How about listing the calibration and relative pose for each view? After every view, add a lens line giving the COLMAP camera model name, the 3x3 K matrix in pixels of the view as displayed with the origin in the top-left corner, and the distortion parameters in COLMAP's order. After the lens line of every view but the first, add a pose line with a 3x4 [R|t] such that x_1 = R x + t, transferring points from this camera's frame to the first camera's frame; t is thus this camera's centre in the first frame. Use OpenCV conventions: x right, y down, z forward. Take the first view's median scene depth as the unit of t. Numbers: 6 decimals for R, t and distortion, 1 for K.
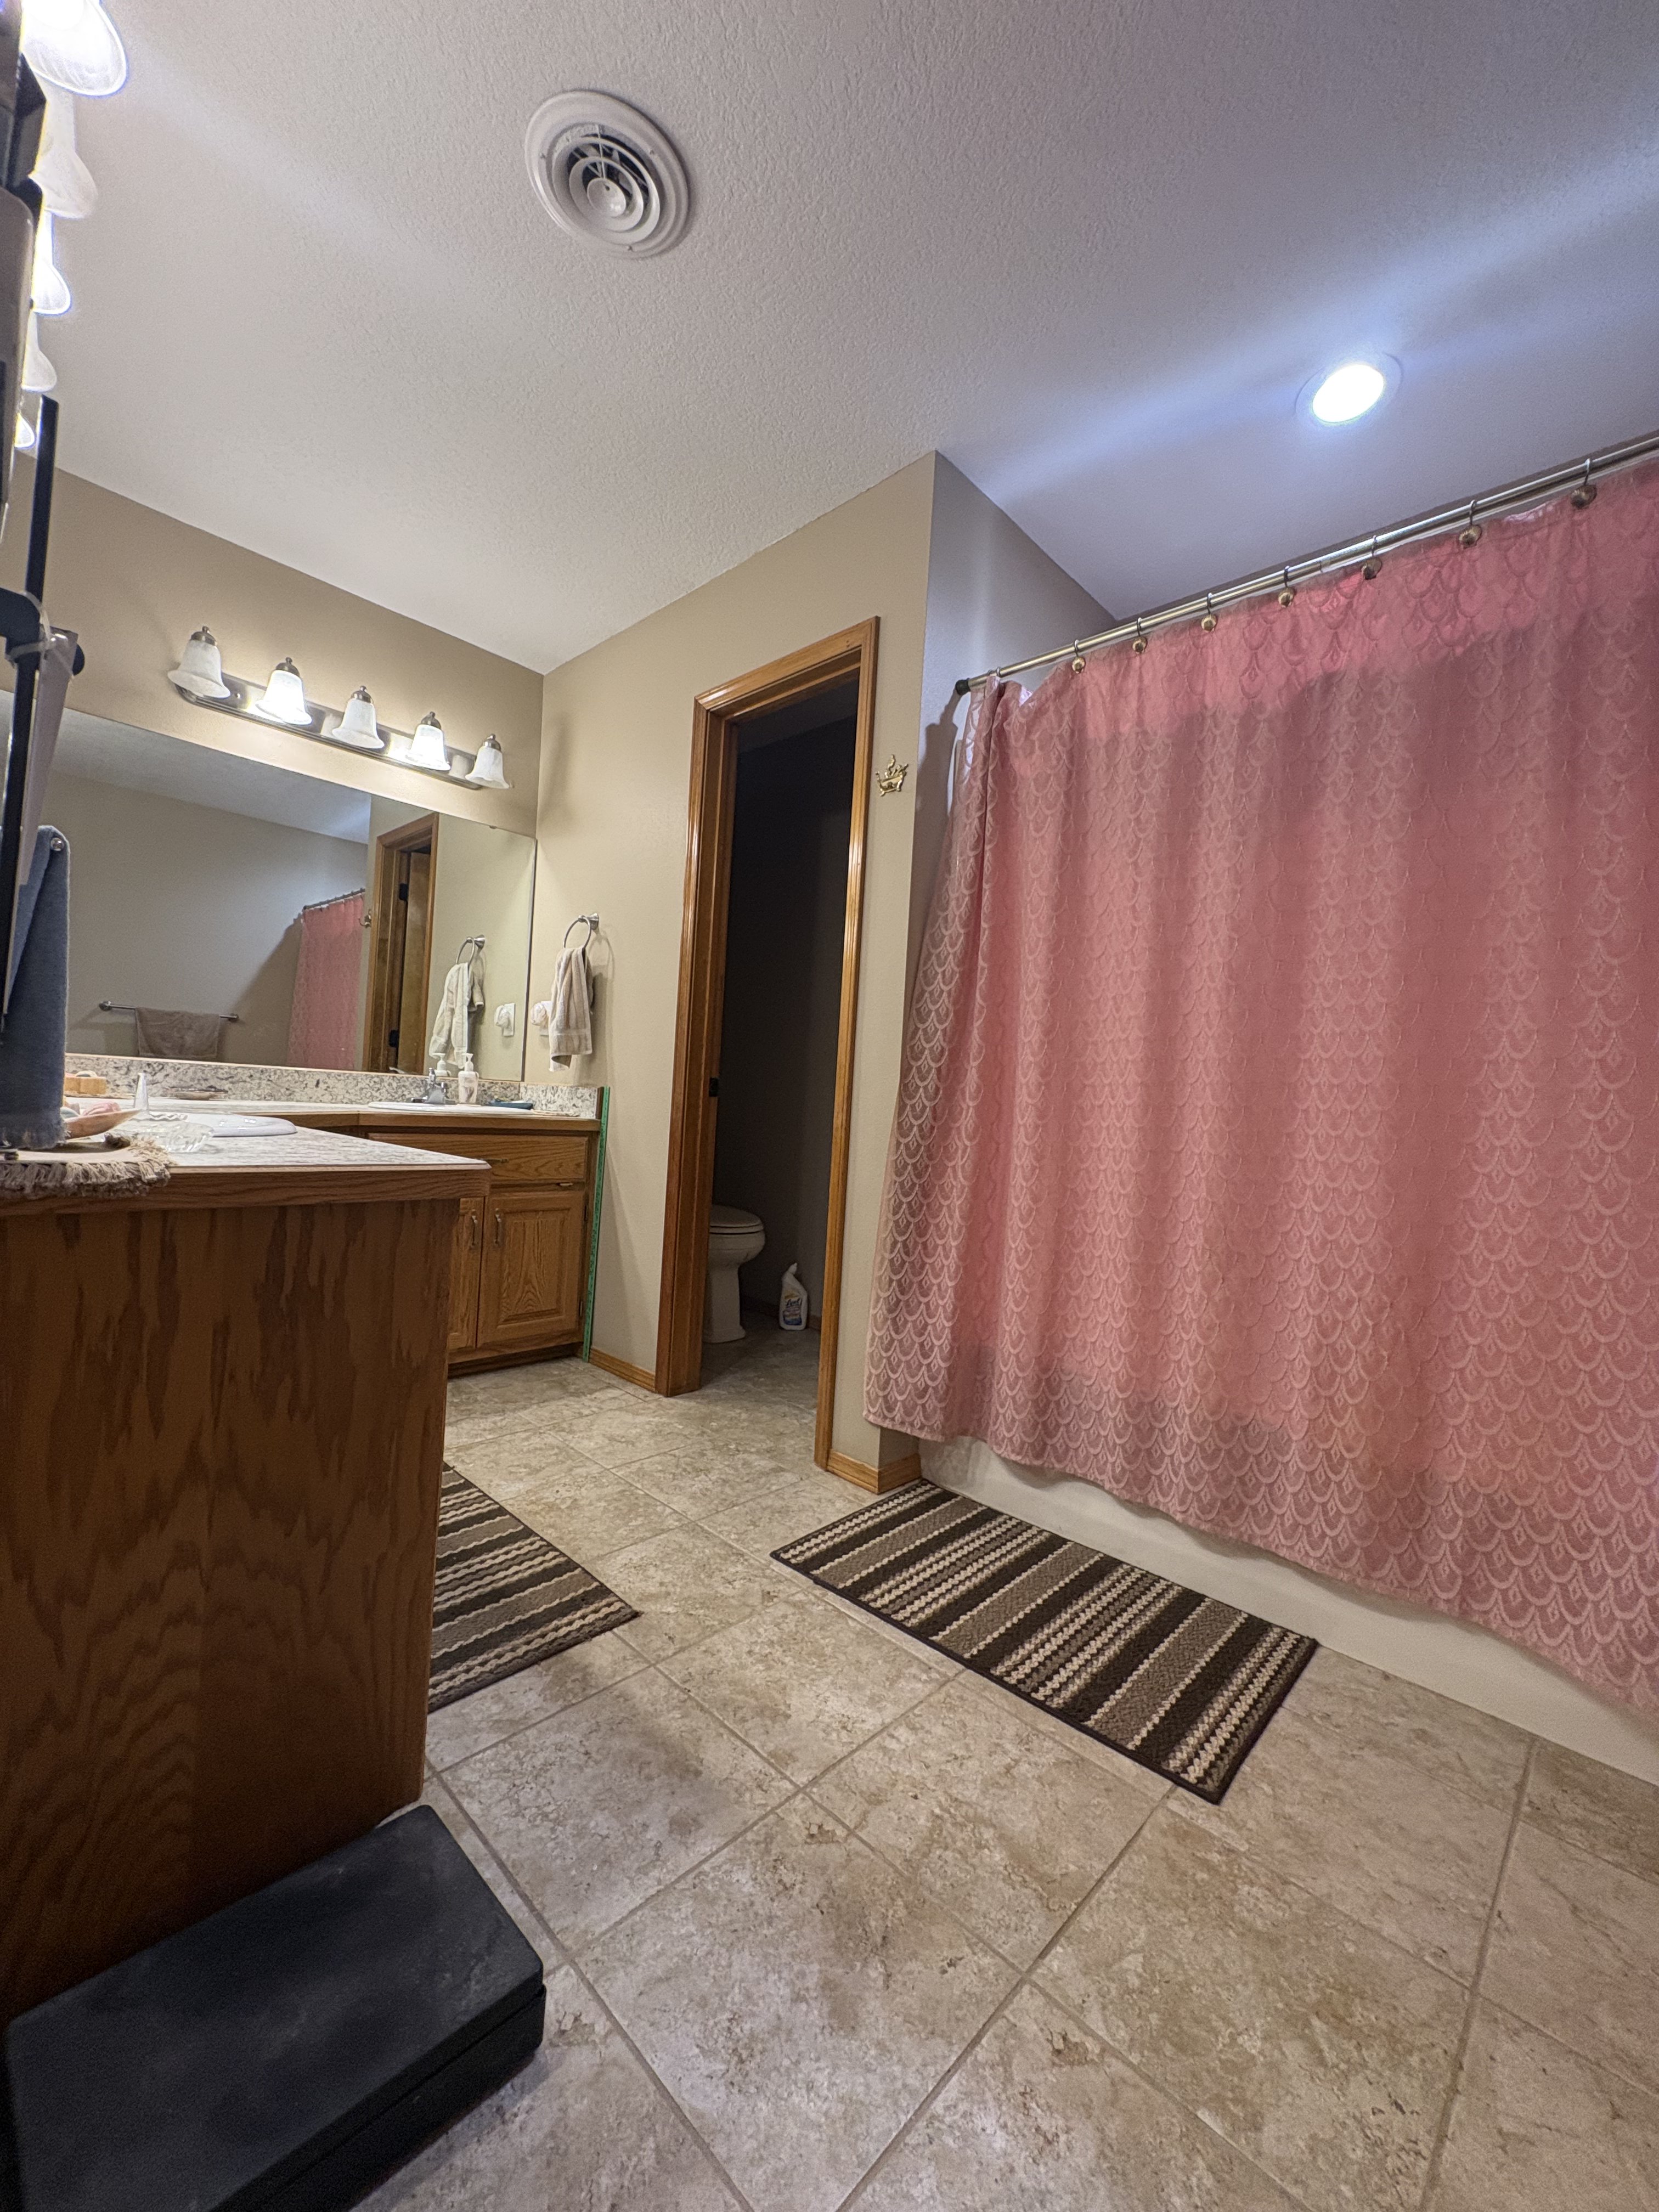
lens RADIAL K [[883.5, 0, 833.6], [0, 883.5, 1102.8], [0, 0, 1]] dist [0.001954, 0.000030]
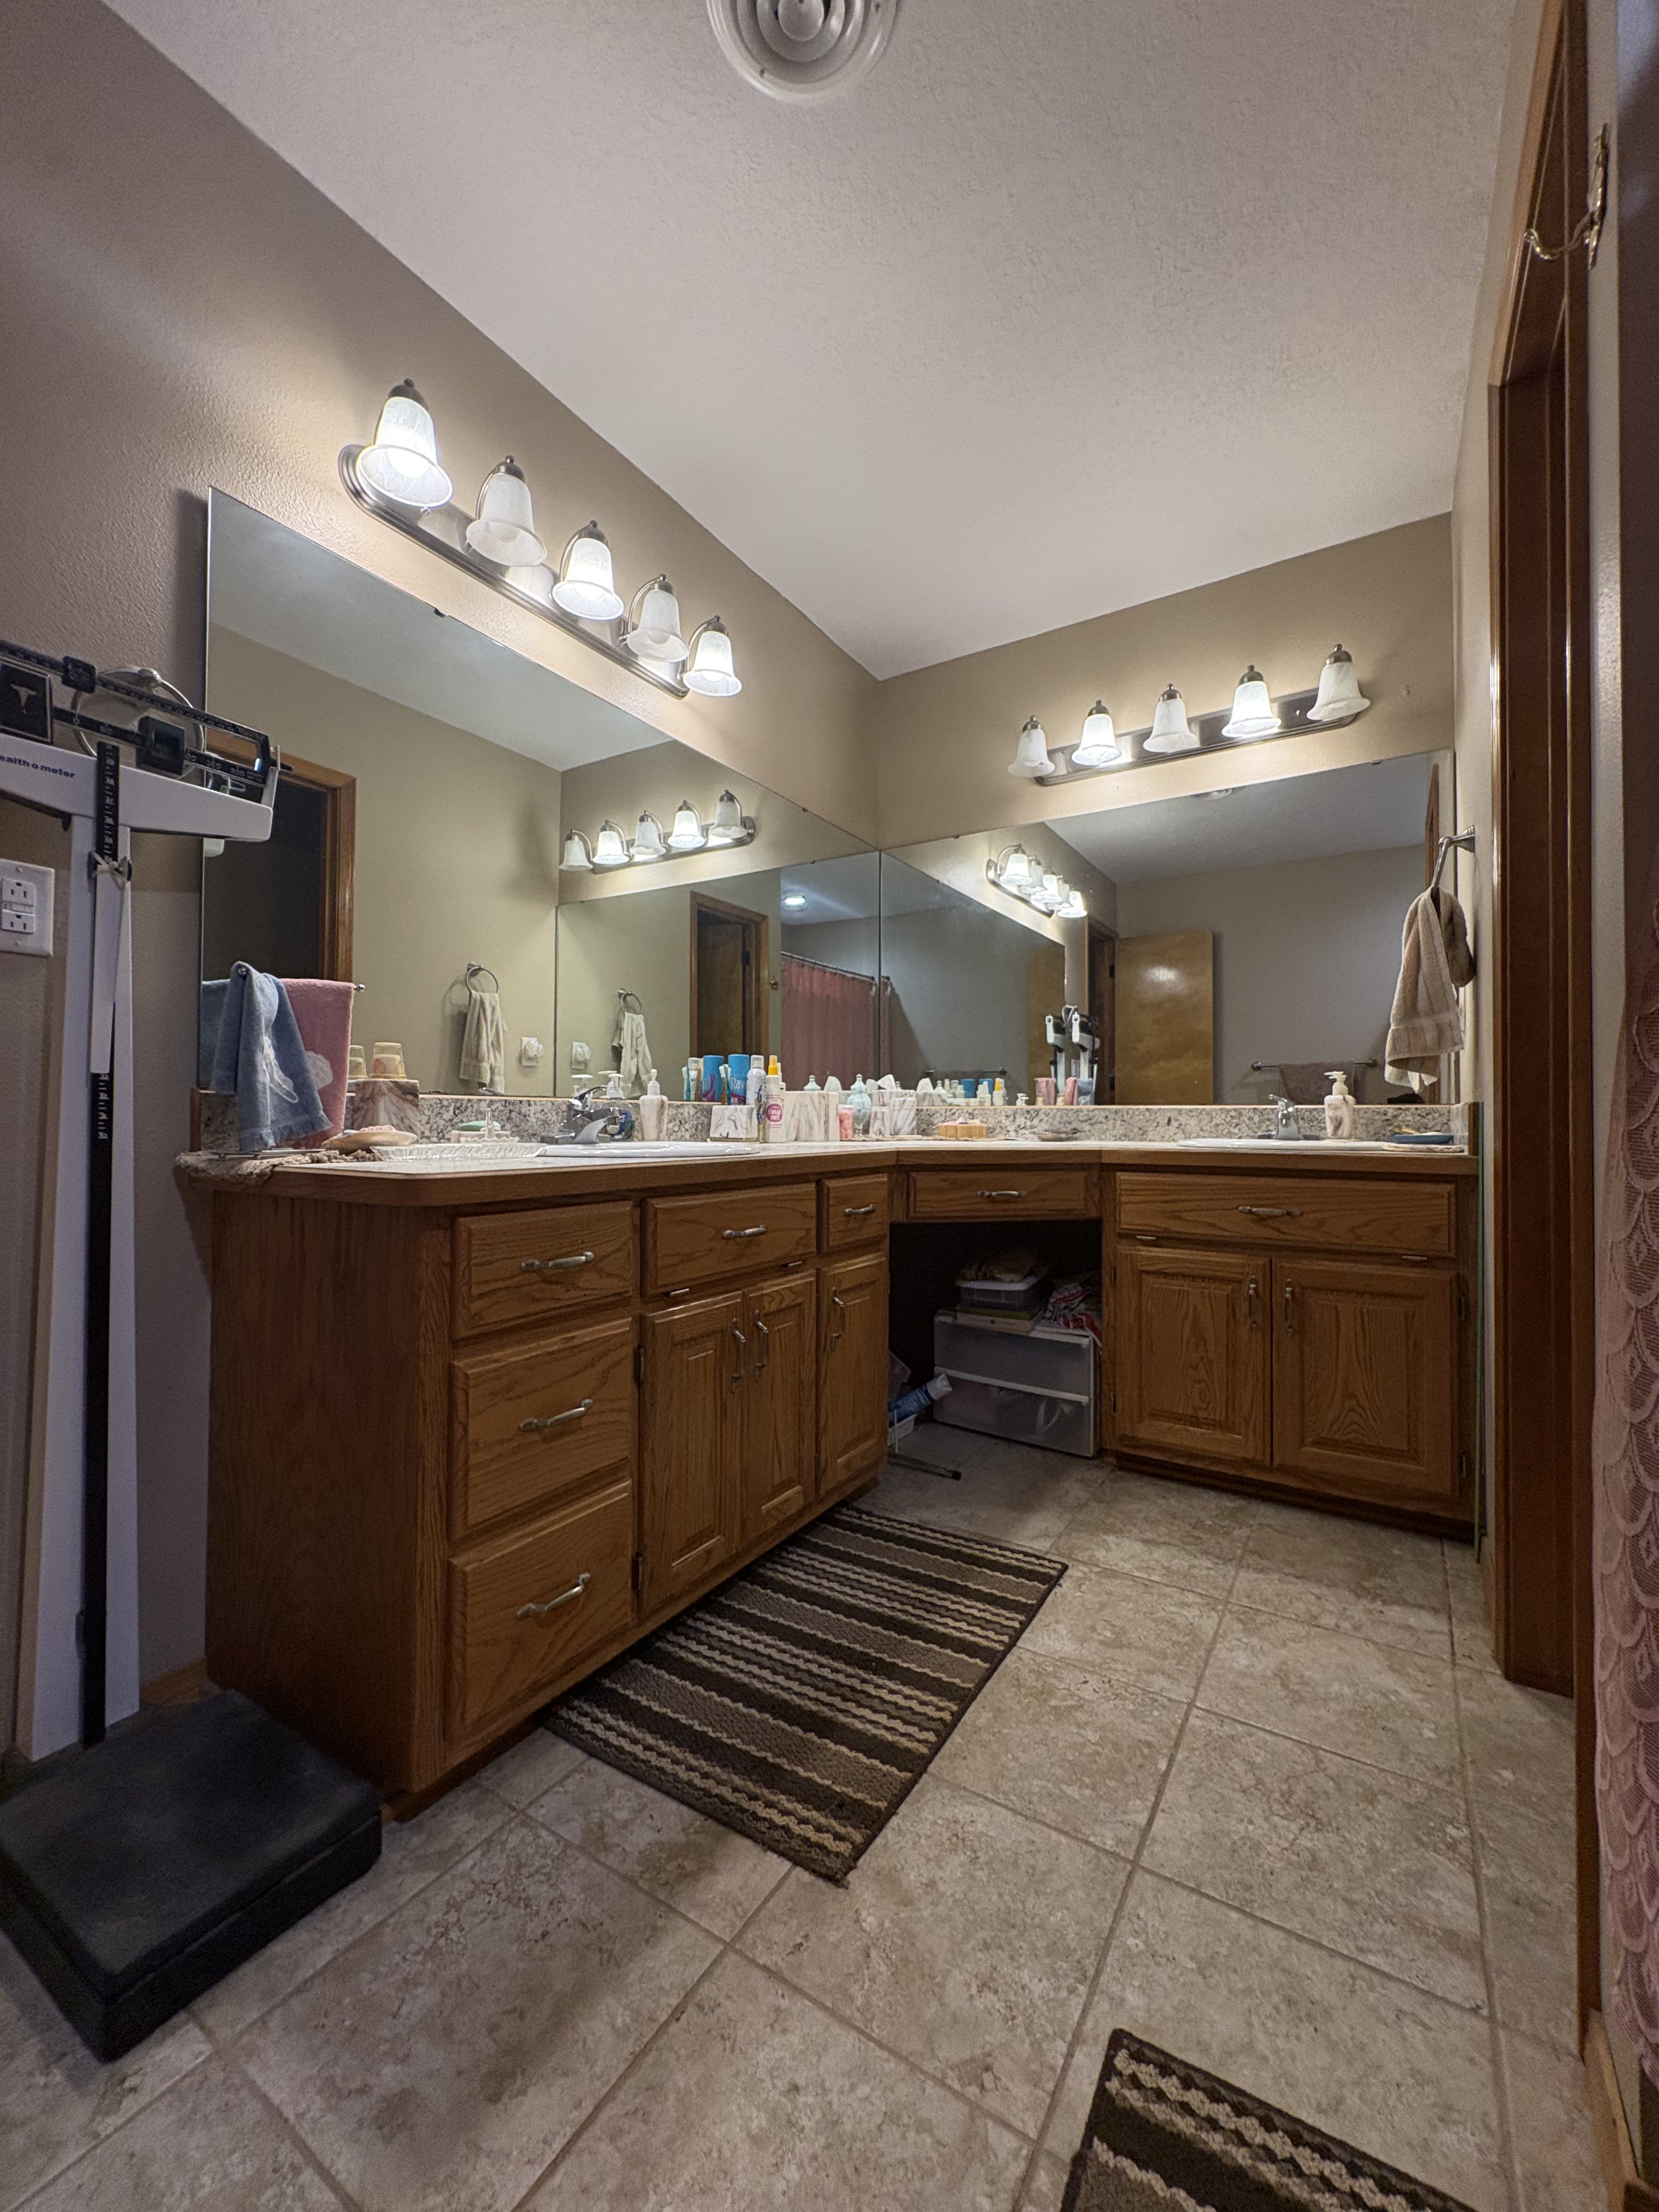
lens RADIAL K [[883.5, 0, 826.9], [0, 883.5, 1103.8], [0, 0, 1]] dist [0.001954, 0.000030]
pose [[0.192906, -0.076174, -0.978256, 0.317787], [0.010448, 0.997085, -0.075579, 0.032281], [0.981162, 0.004358, 0.193140, 0.582410]]
